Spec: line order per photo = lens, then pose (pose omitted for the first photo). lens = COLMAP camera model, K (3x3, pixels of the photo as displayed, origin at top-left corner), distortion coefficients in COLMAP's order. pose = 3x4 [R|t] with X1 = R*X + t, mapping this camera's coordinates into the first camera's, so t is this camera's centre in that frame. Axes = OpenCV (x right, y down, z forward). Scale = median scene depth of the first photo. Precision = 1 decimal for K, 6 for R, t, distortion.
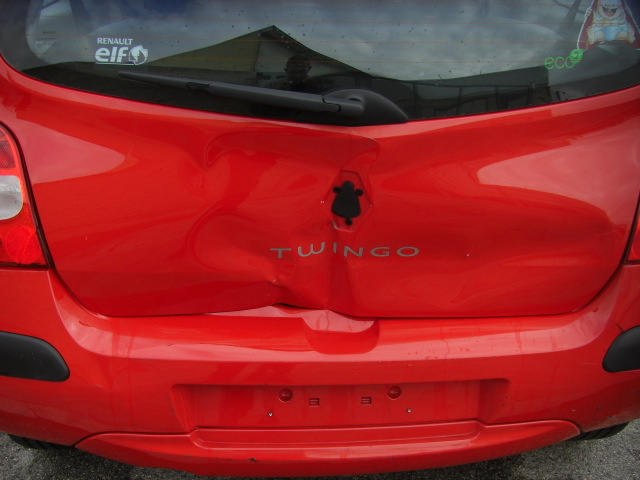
lens RADIAL K [[721.0, 0, 290.0], [0, 721.0, 316.5], [0, 0, 1]] dist [-0.157538, 0.061067]
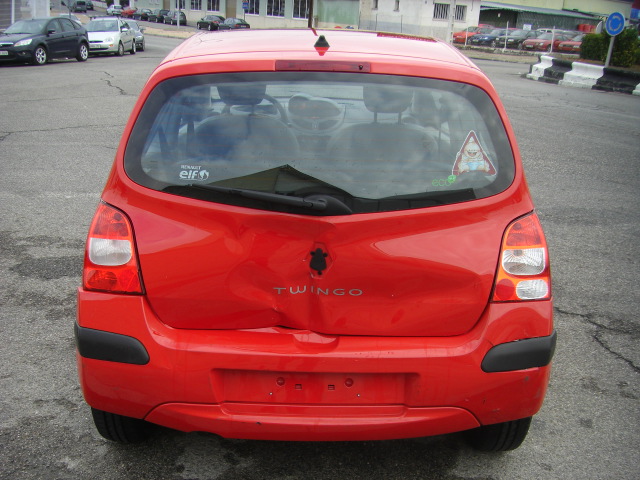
lens RADIAL K [[721.0, 0, 290.0], [0, 721.0, 316.5], [0, 0, 1]] dist [-0.157538, 0.061067]
pose [[0.998726, 0.026735, -0.042807, 0.085801], [-0.034558, 0.980399, -0.193967, 0.300881], [0.036782, 0.195199, 0.980074, -0.654404]]
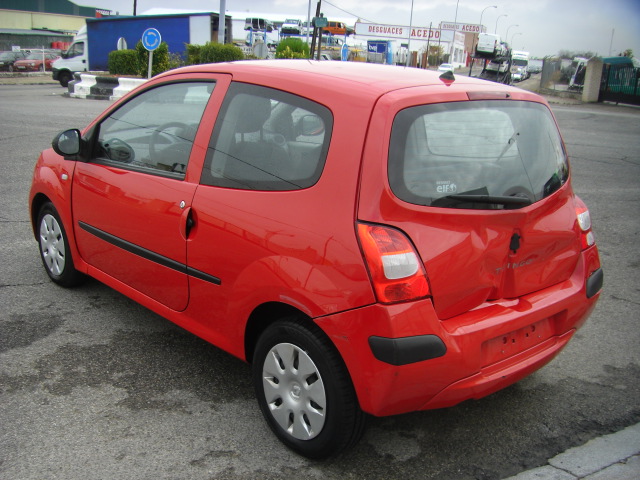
lens RADIAL K [[721.0, 0, 290.0], [0, 721.0, 316.5], [0, 0, 1]] dist [-0.157538, 0.061067]
pose [[0.793069, -0.207464, 0.572713, -1.771166], [0.329535, 0.936872, -0.116946, 0.085298], [-0.512297, 0.281476, 0.811371, -0.383304]]
